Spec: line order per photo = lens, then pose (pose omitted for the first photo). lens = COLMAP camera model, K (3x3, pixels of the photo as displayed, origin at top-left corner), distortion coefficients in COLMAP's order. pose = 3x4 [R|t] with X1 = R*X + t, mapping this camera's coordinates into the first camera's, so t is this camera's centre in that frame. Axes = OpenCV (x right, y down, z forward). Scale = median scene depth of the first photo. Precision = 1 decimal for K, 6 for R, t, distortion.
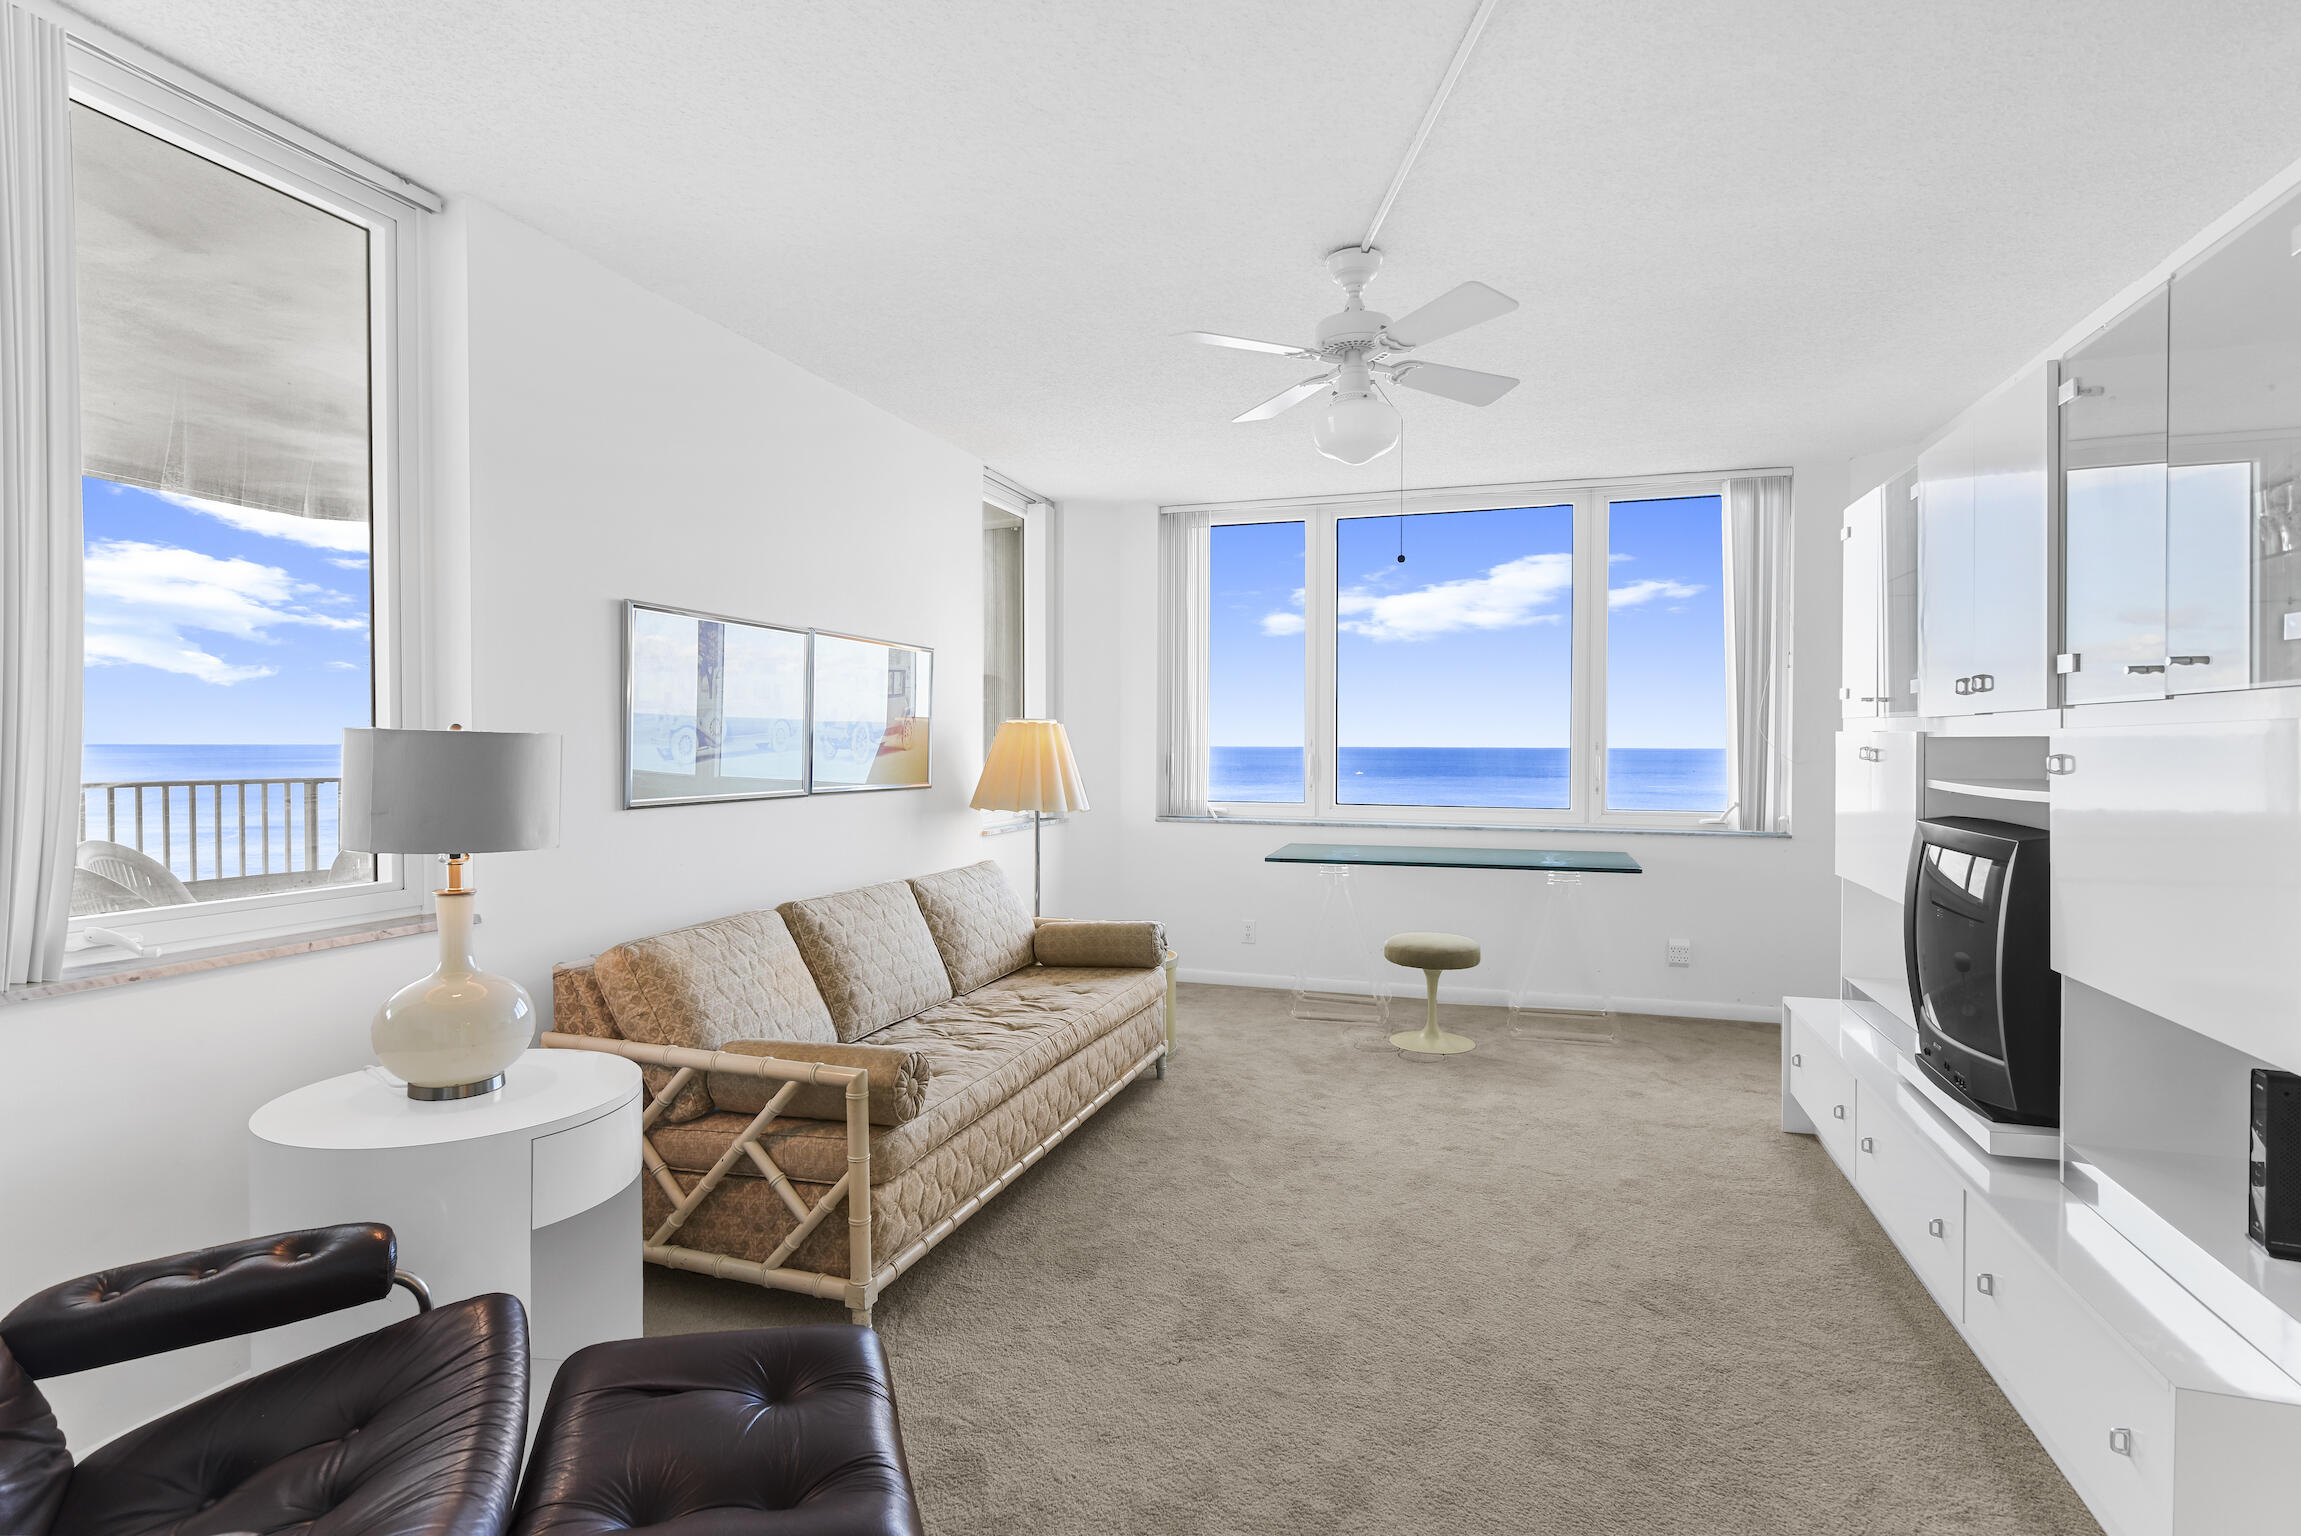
lens RADIAL K [[1221.3, 0, 1150.5], [0, 1221.3, 768.0], [0, 0, 1]] dist [-0.000946, -0.000056]
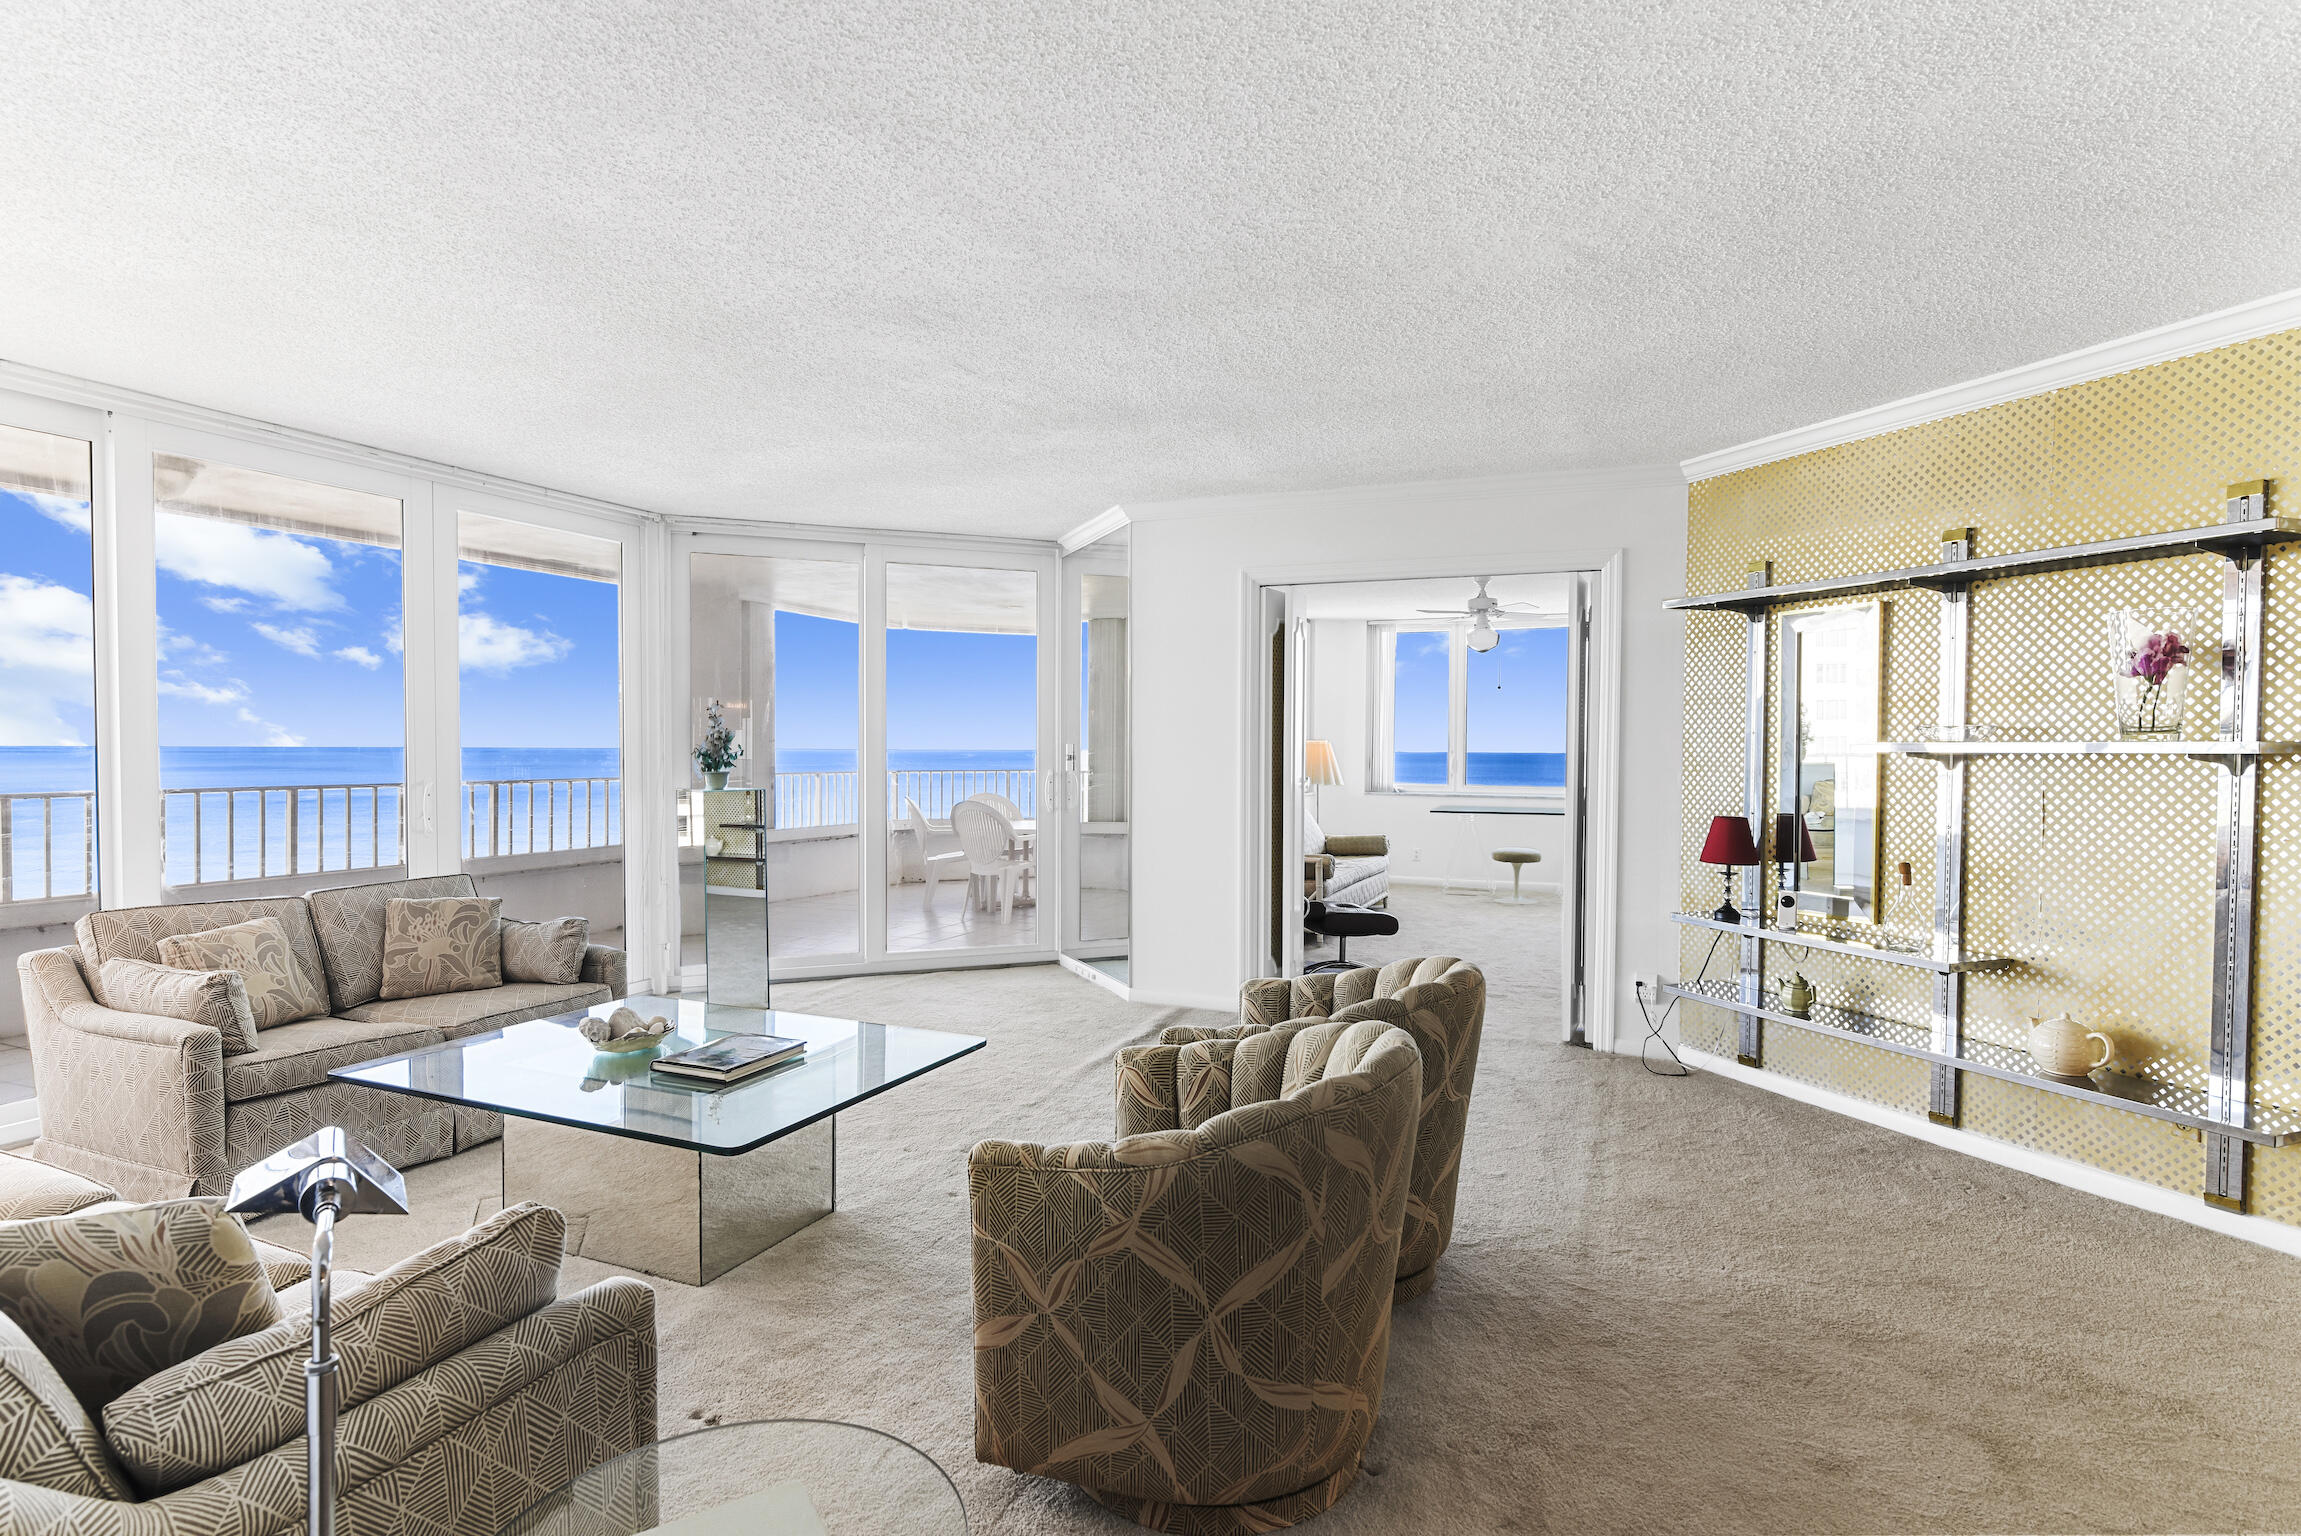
lens RADIAL K [[1191.8, 0, 1150.5], [0, 1191.8, 768.0], [0, 0, 1]] dist [-0.003506, -0.000040]
pose [[0.995974, 0.004294, -0.089542, -0.232509], [-0.004442, 0.999989, -0.001449, 0.013414], [0.089535, 0.001841, 0.995982, -1.204902]]
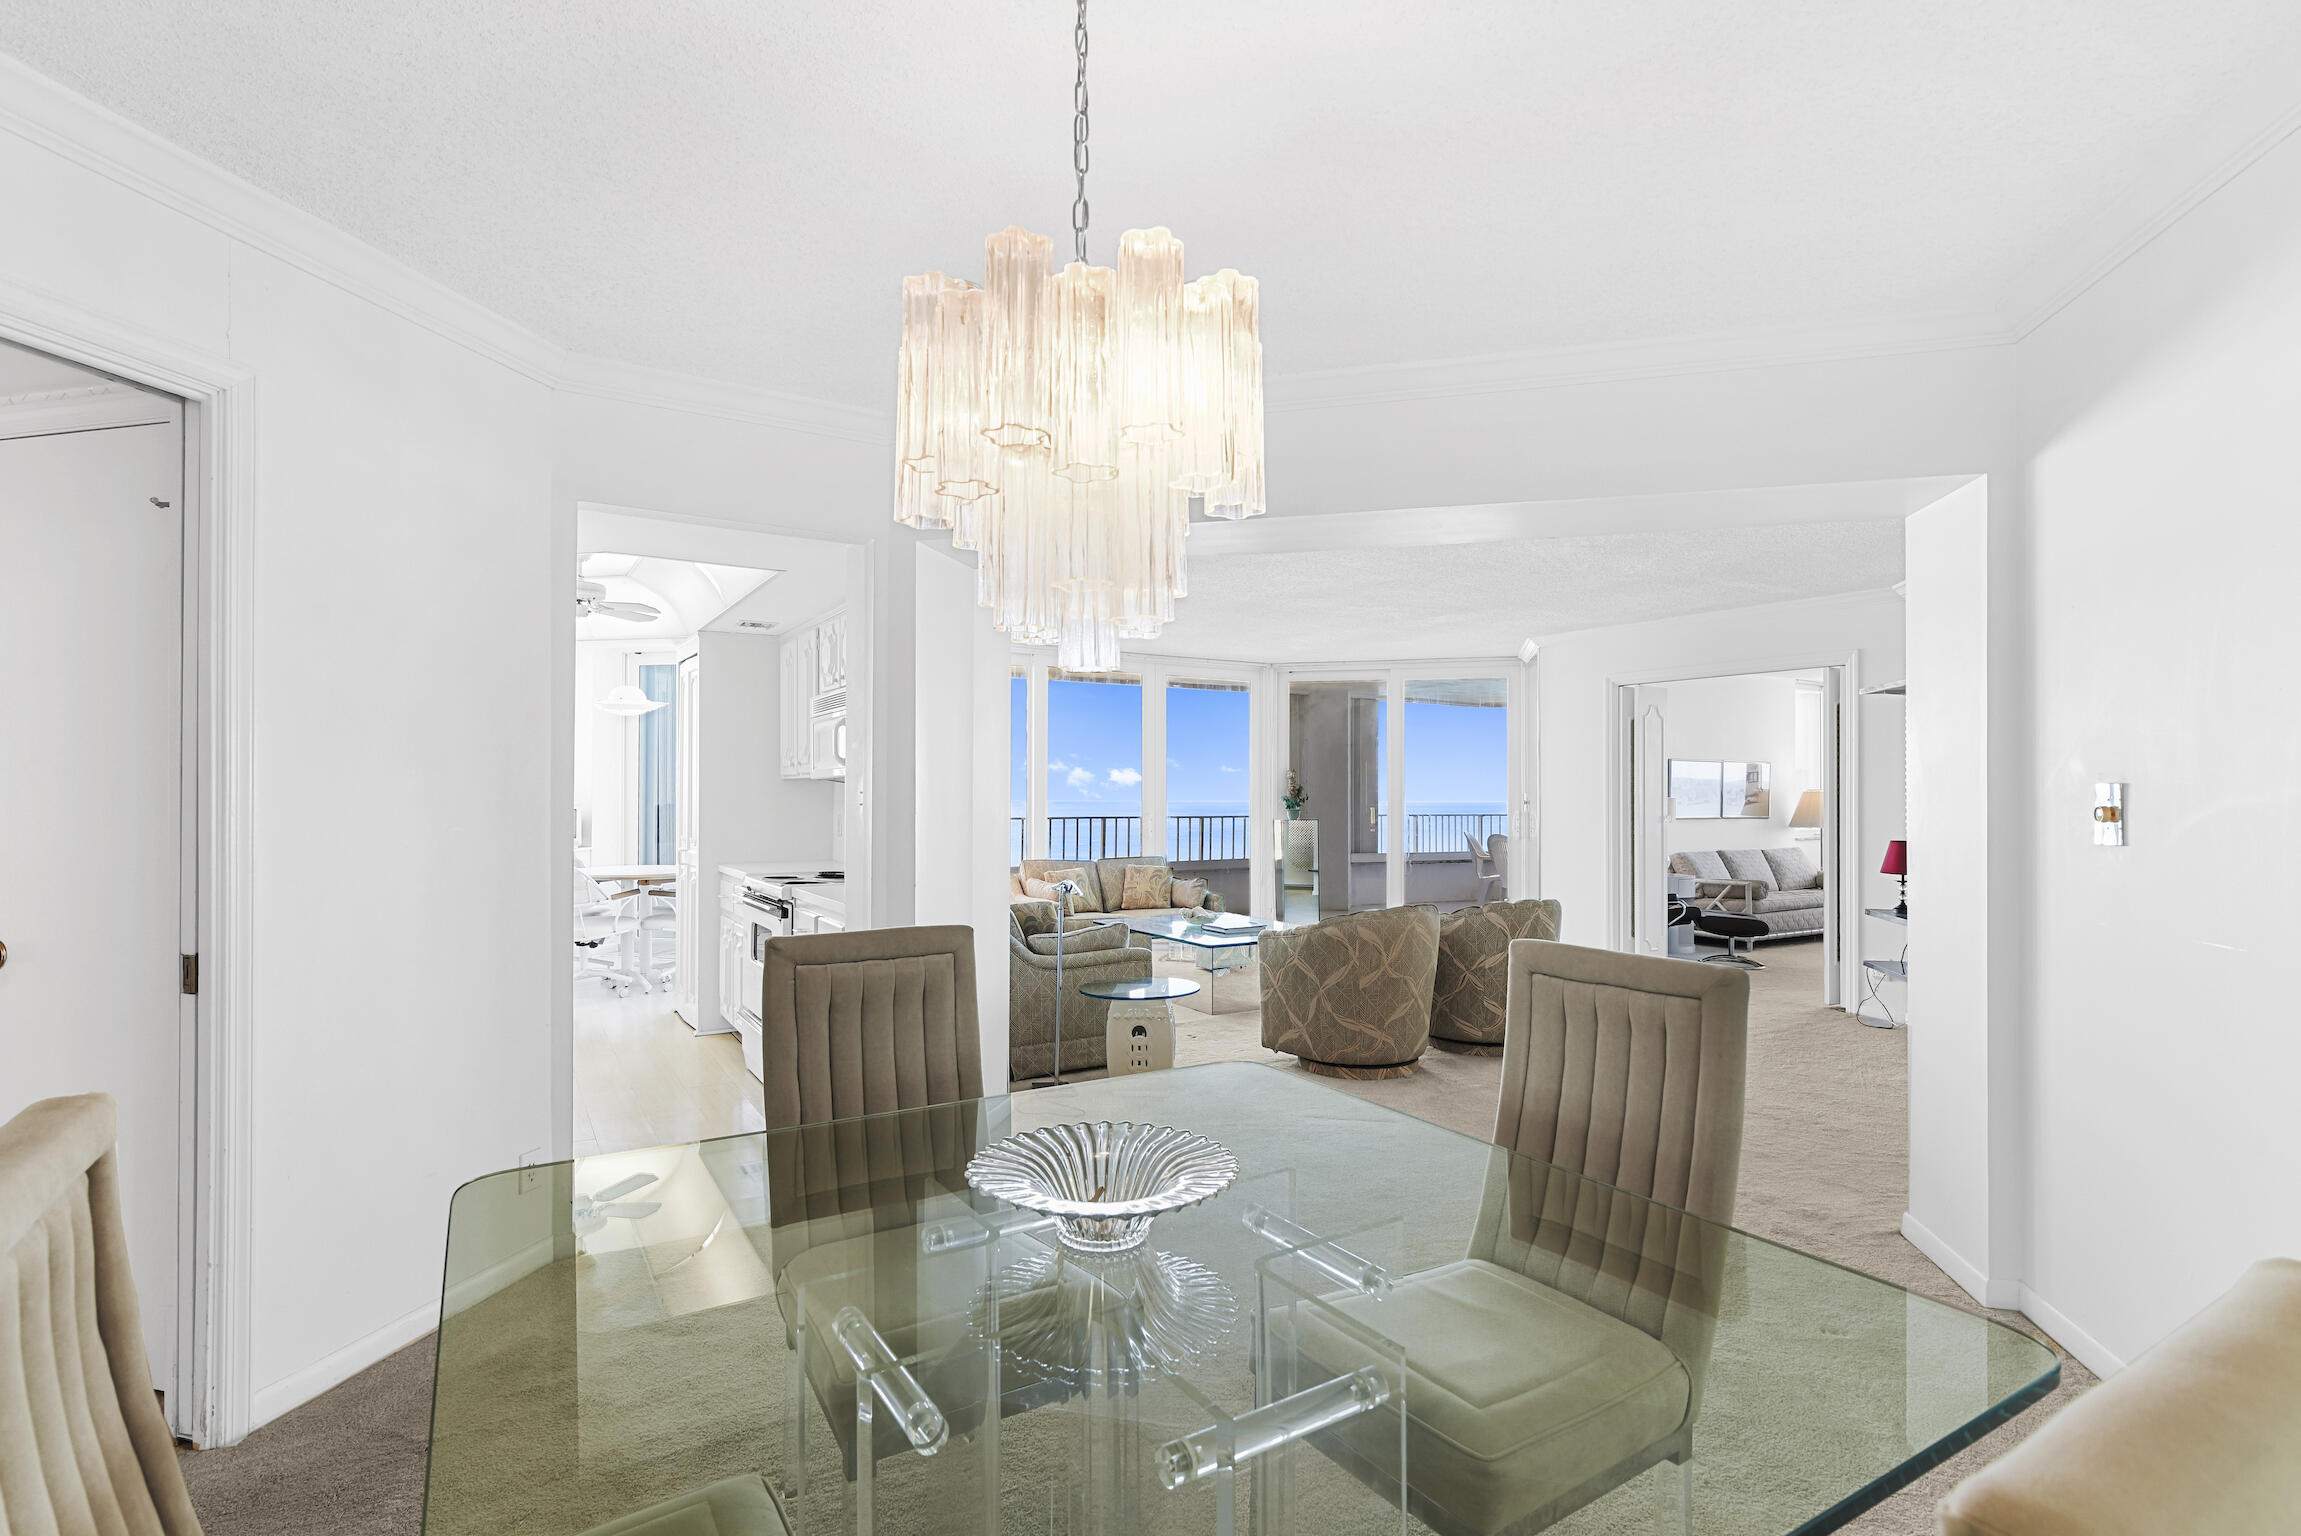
lens RADIAL K [[1090.1, 0, 1150.5], [0, 1090.1, 768.0], [0, 0, 1]] dist [-0.002097, 0.000187]
pose [[0.766201, -0.017203, -0.642371, 0.321540], [-0.013514, 0.998989, -0.042874, 0.032259], [0.642459, 0.041531, 0.765193, -1.736125]]
